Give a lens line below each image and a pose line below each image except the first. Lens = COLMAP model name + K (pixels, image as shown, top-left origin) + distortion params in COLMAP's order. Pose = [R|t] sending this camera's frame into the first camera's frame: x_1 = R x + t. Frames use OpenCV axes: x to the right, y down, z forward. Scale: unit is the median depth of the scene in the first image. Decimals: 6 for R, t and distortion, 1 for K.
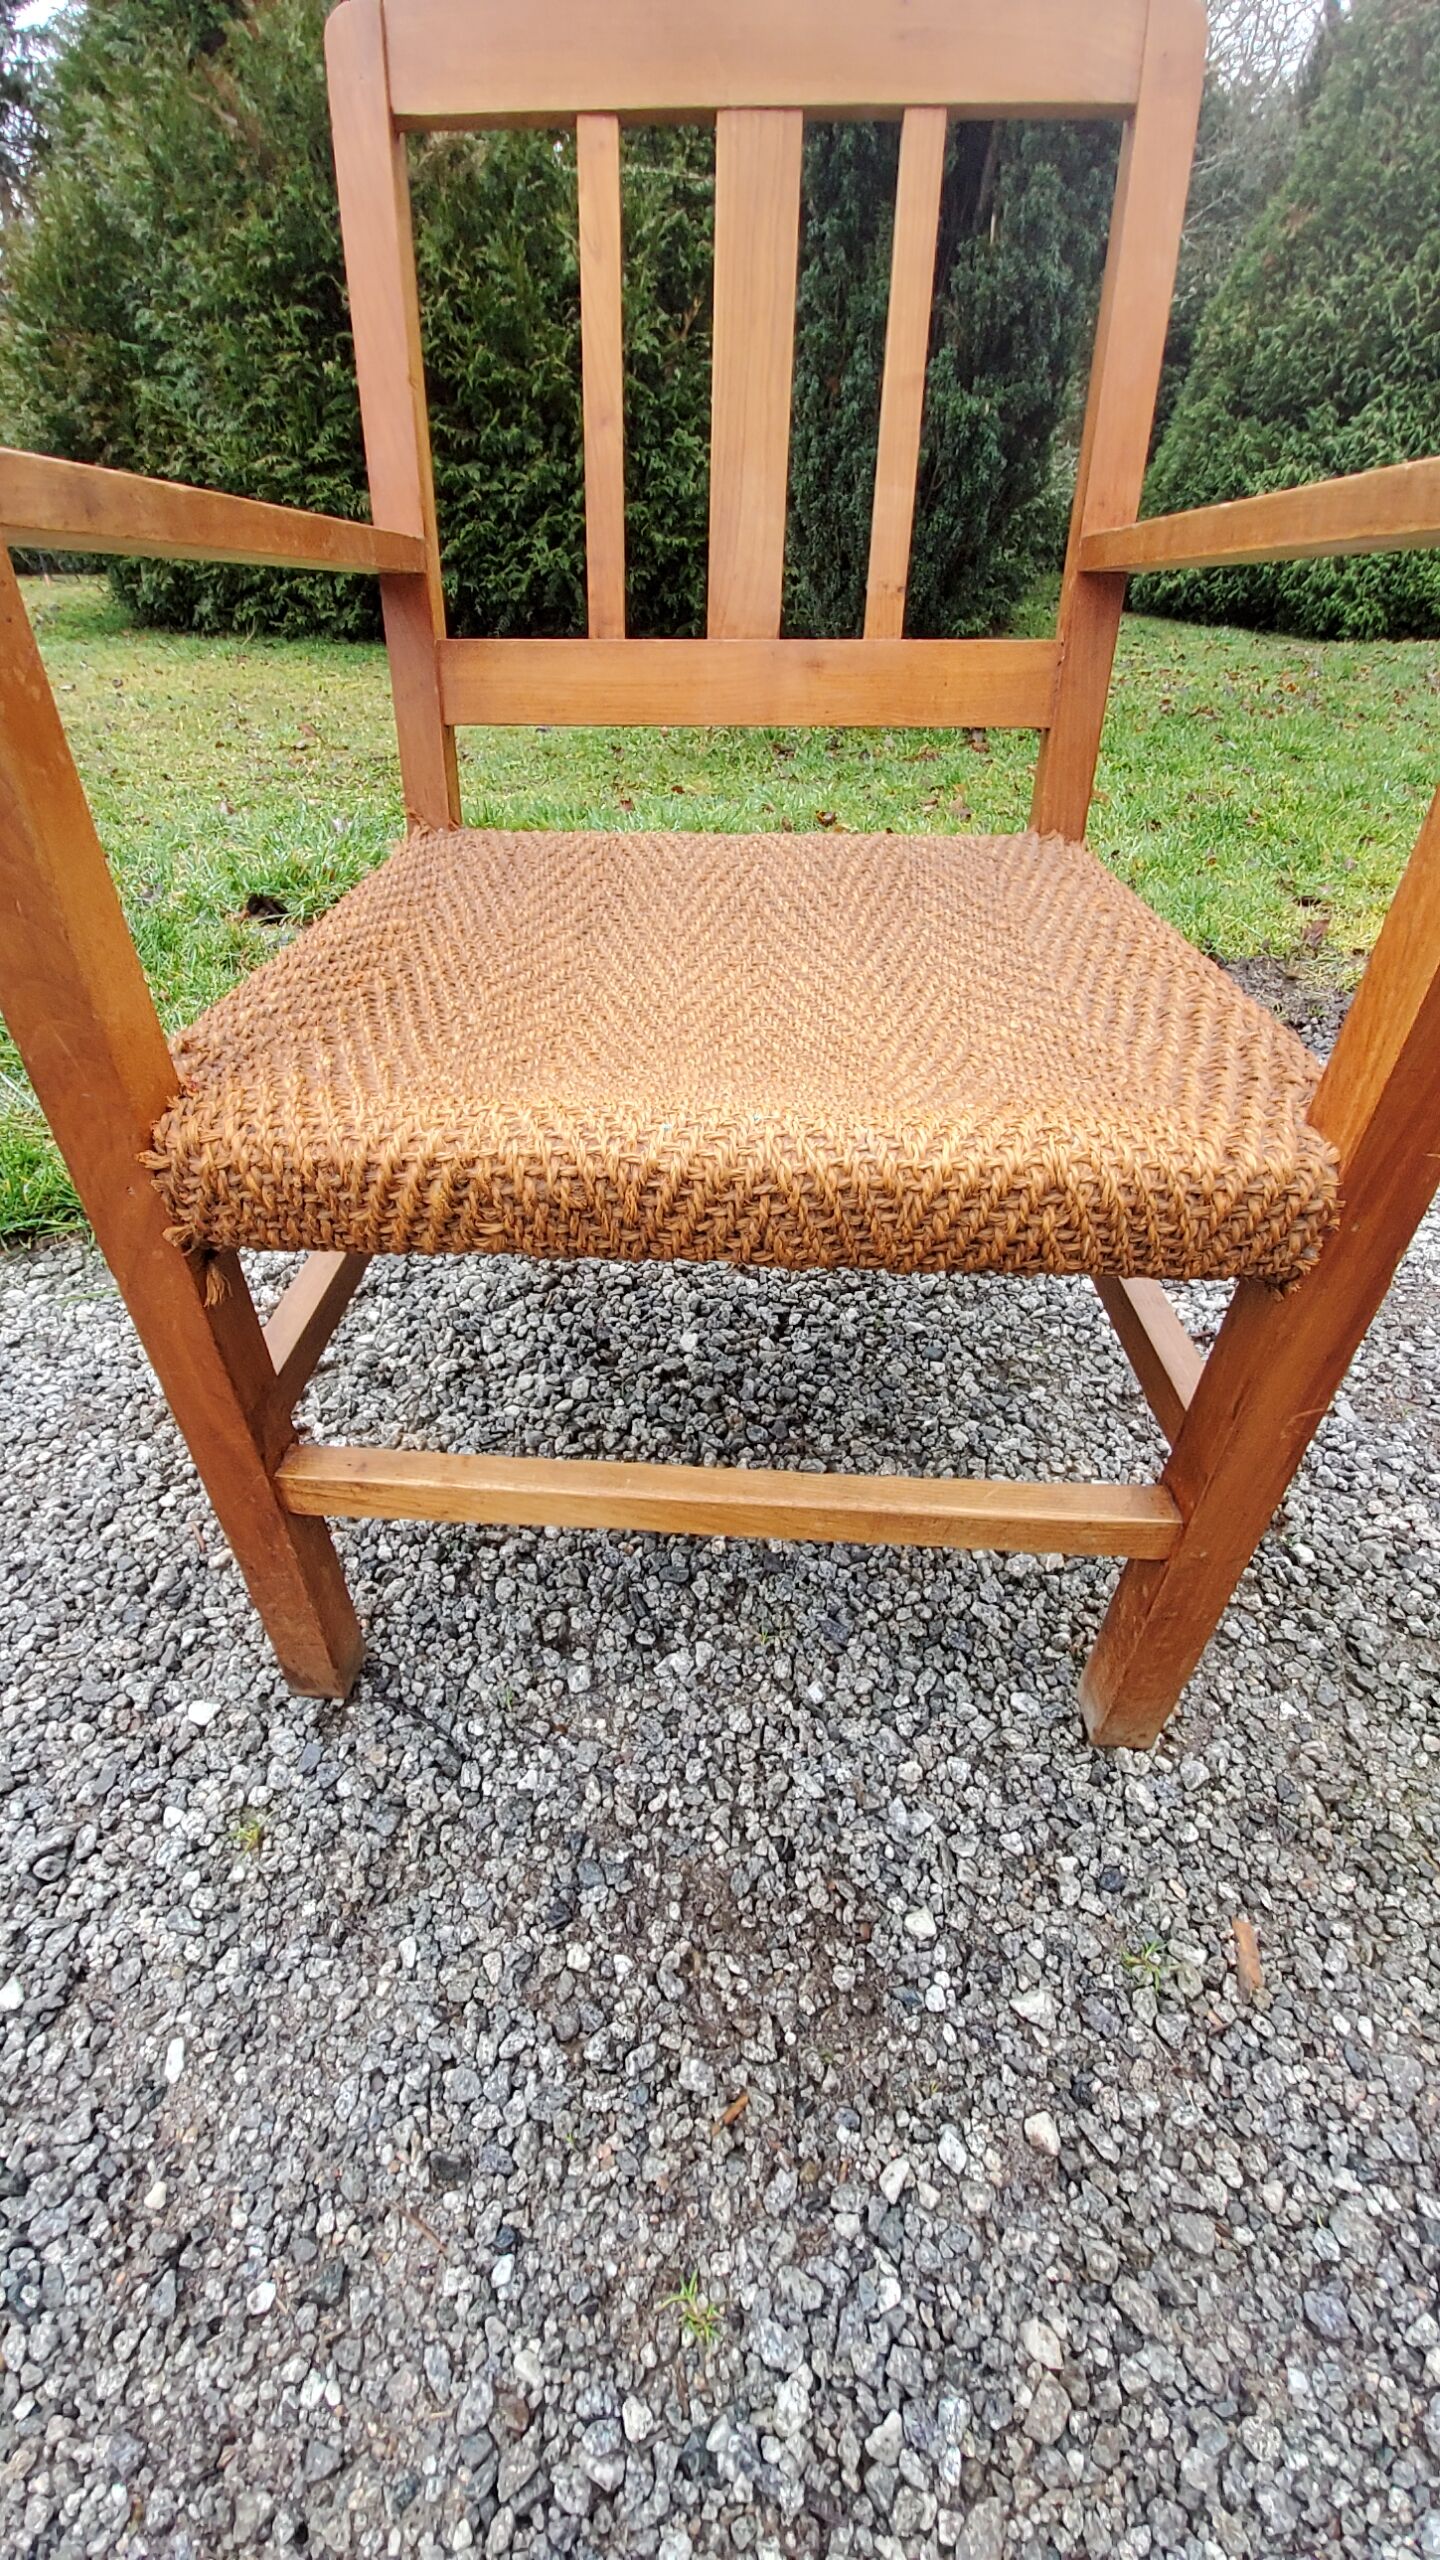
lens RADIAL K [[992.0, 0, 678.8], [0, 992.0, 1260.3], [0, 0, 1]] dist [0.016797, -0.014911]
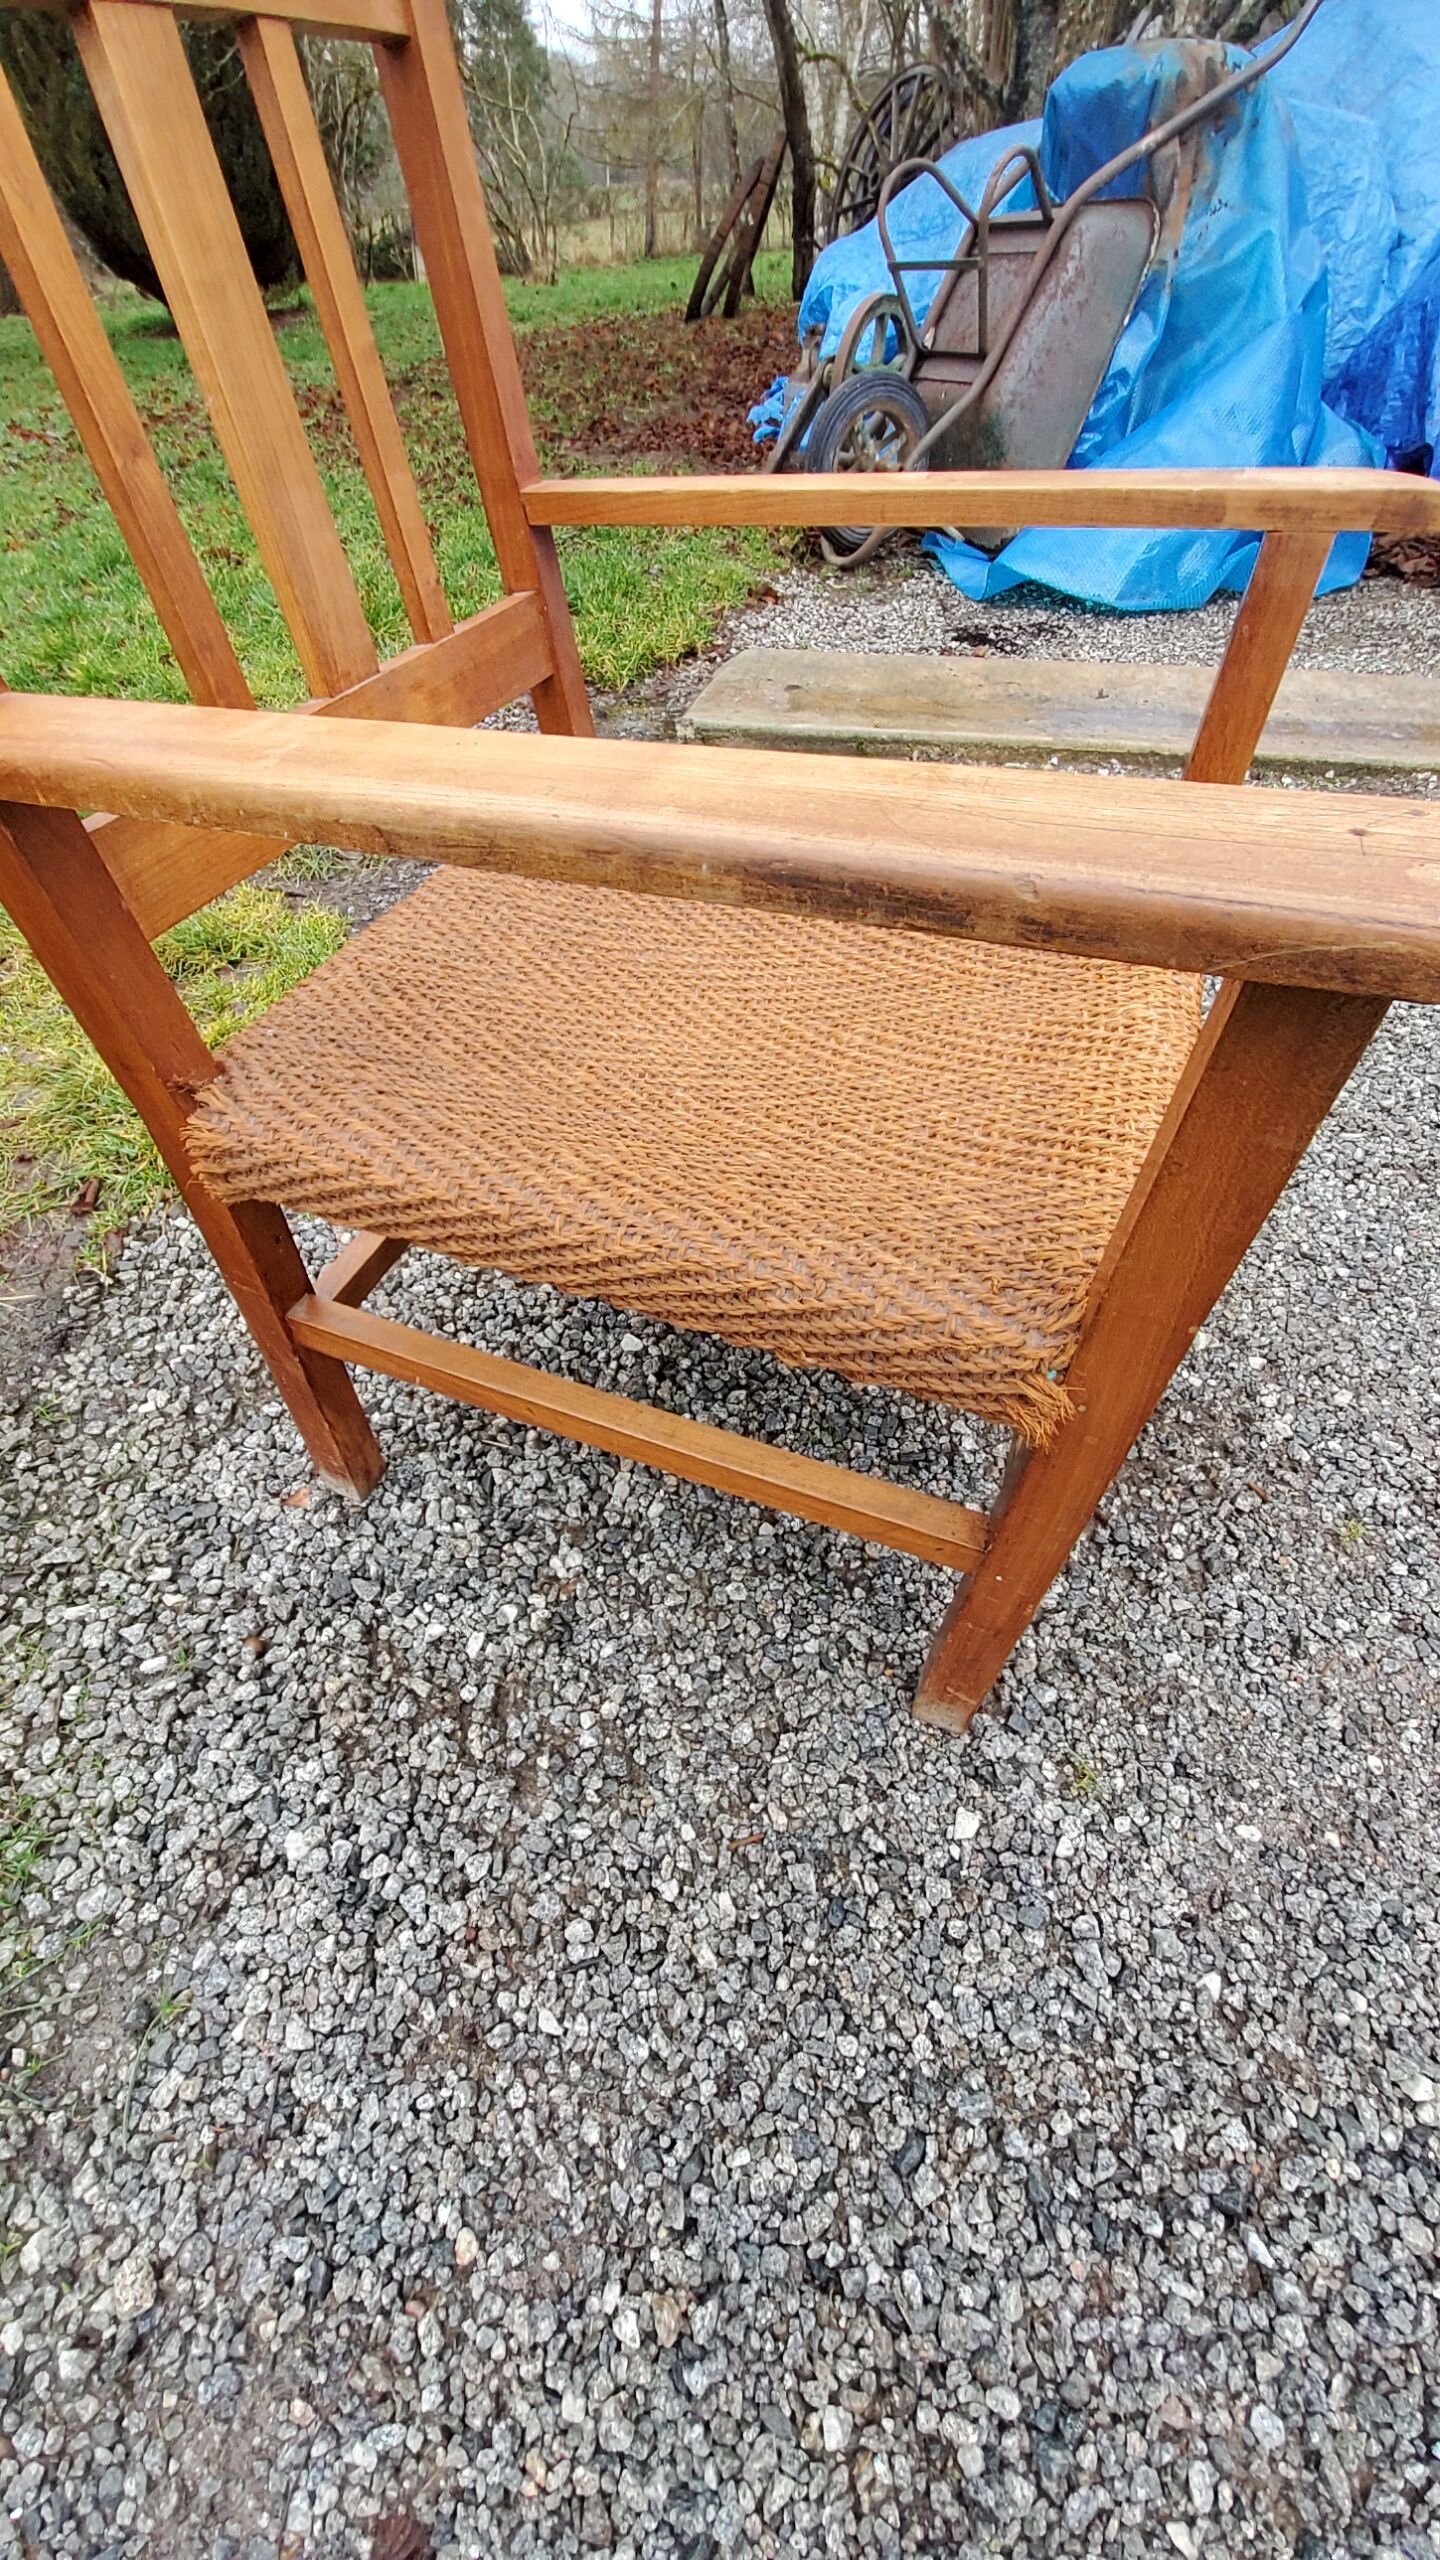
lens RADIAL K [[992.0, 0, 678.8], [0, 992.0, 1260.3], [0, 0, 1]] dist [0.016797, -0.014911]
pose [[0.316661, -0.688025, 0.652953, -1.027546], [0.568646, 0.688661, 0.449876, -0.722217], [-0.759189, 0.228841, 0.609314, 0.550831]]
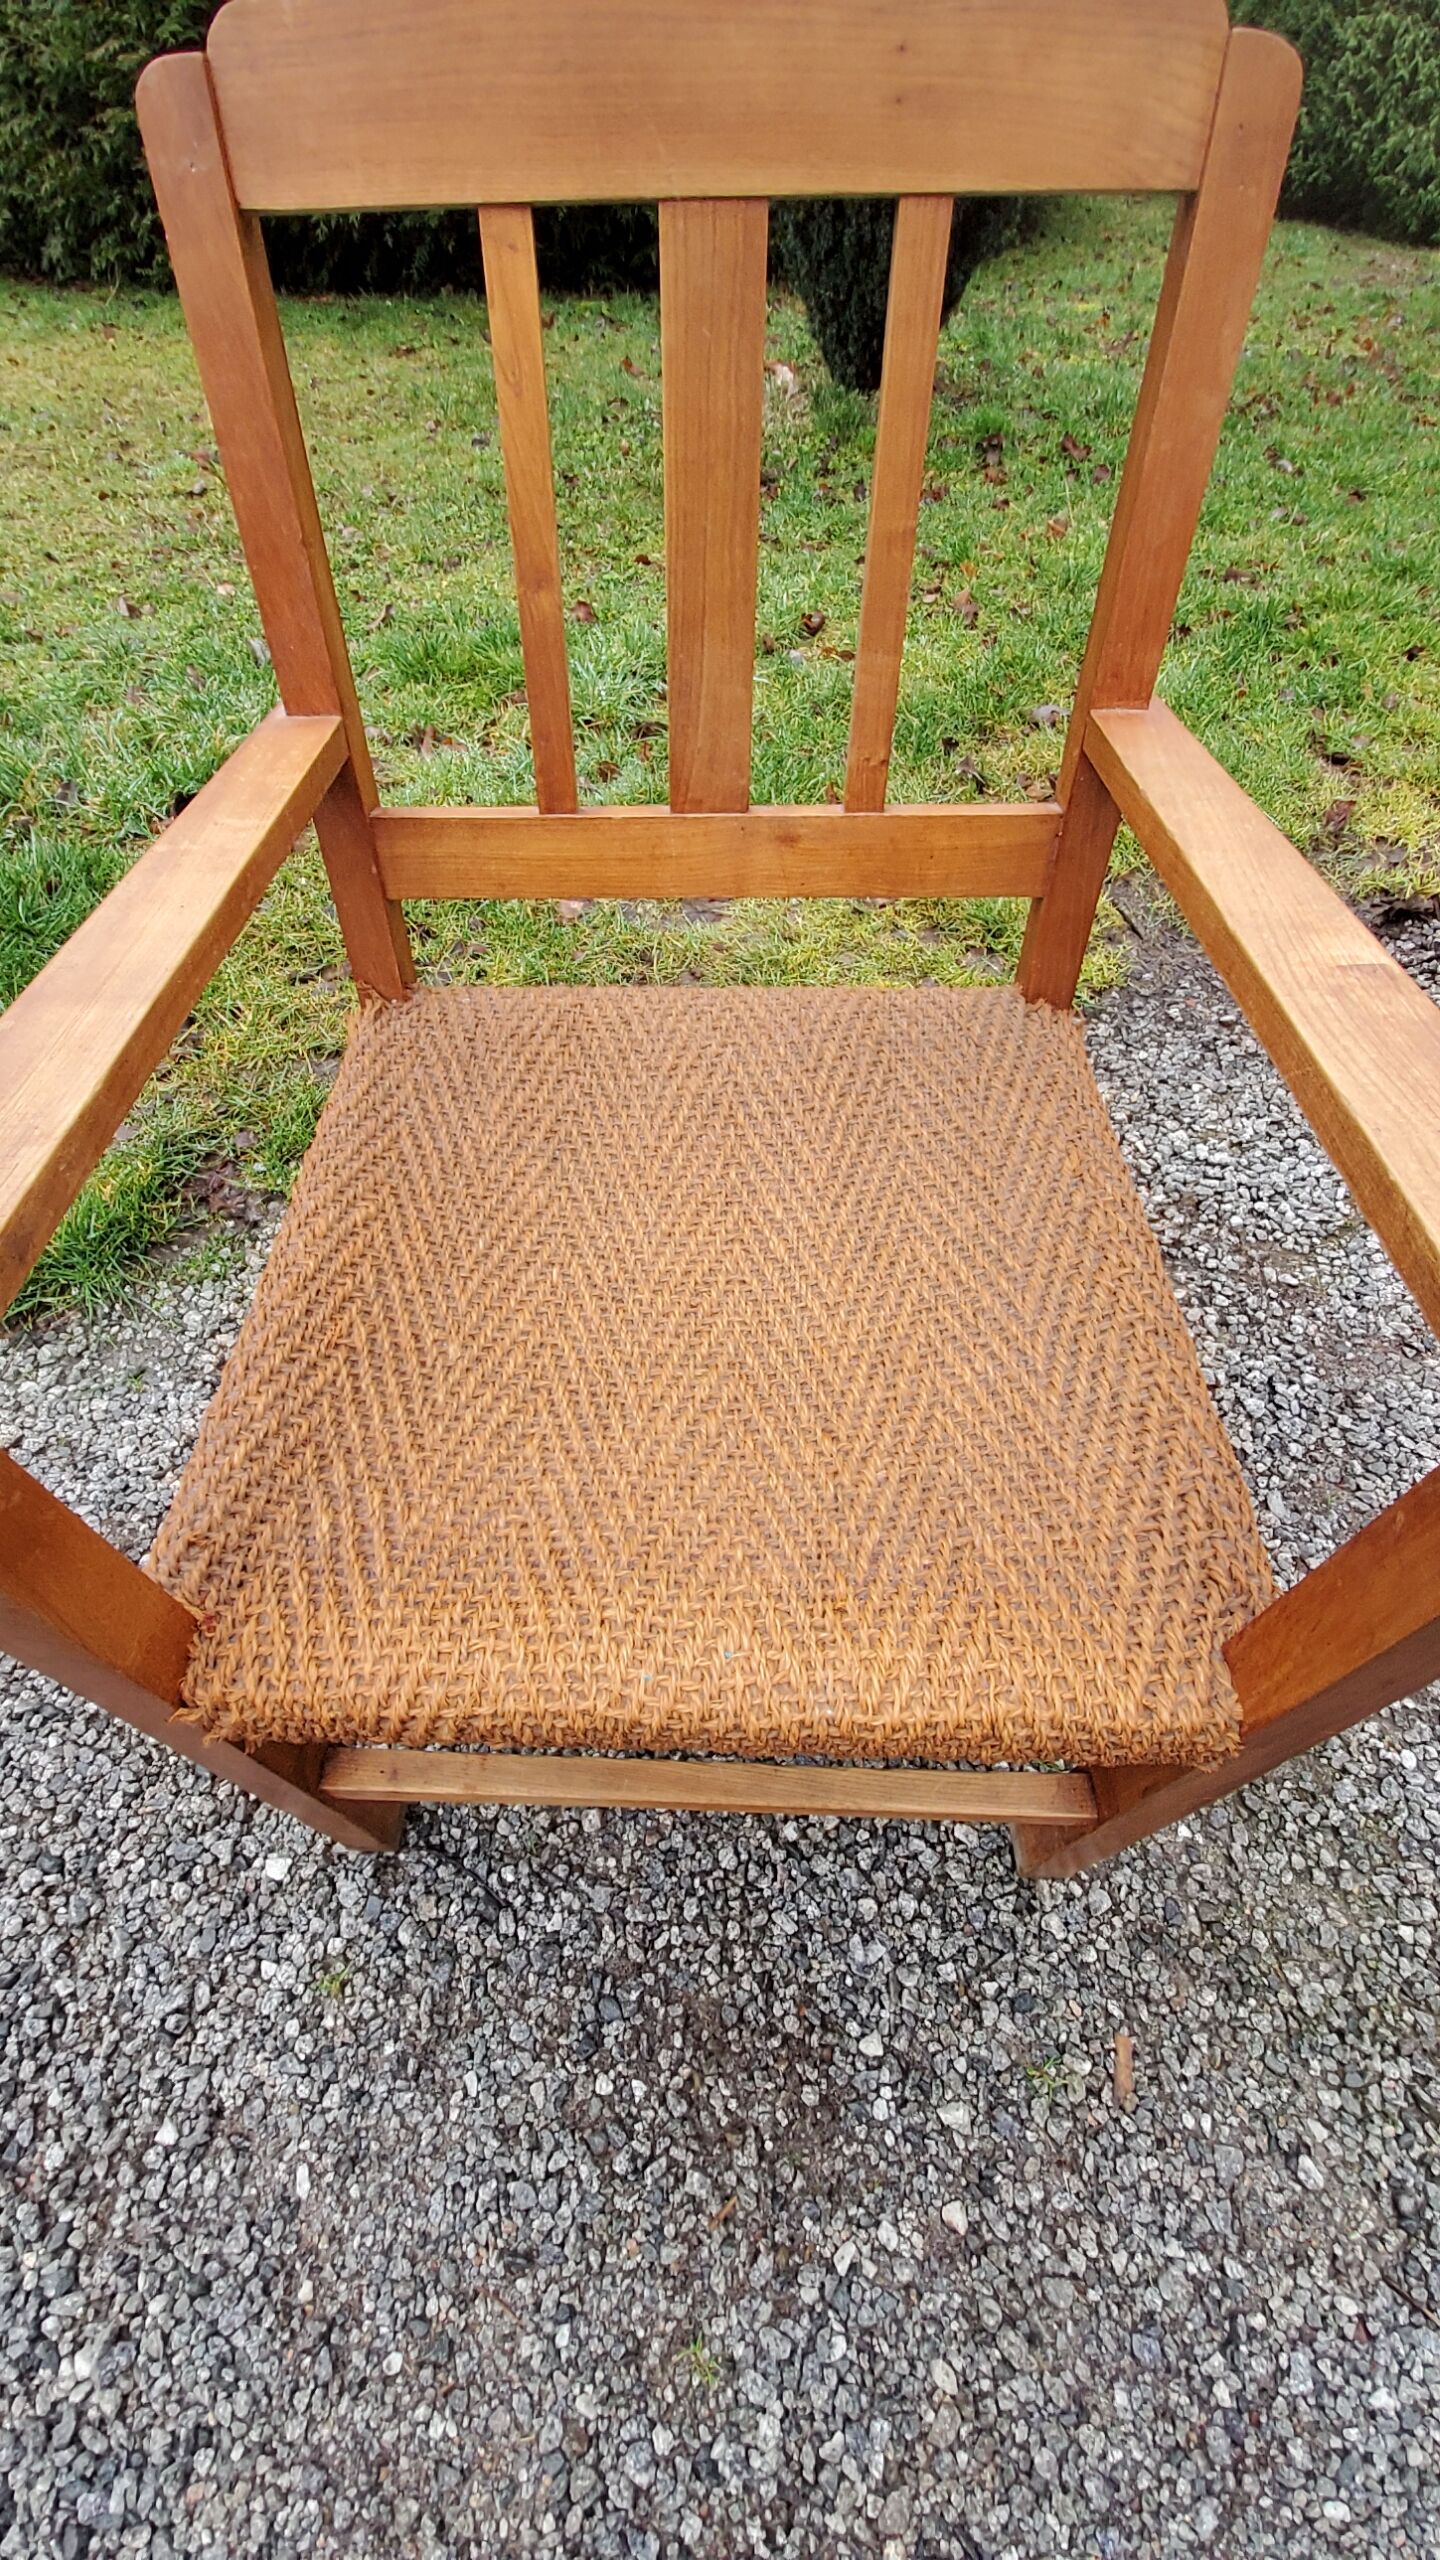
lens RADIAL K [[982.2, 0, 679.3], [0, 982.2, 1264.9], [0, 0, 1]] dist [0.010718, -0.011672]
pose [[0.999361, -0.035363, 0.005126, 0.026977], [0.032709, 0.963081, 0.267218, -0.654704], [-0.014386, -0.266880, 0.963622, 0.059514]]
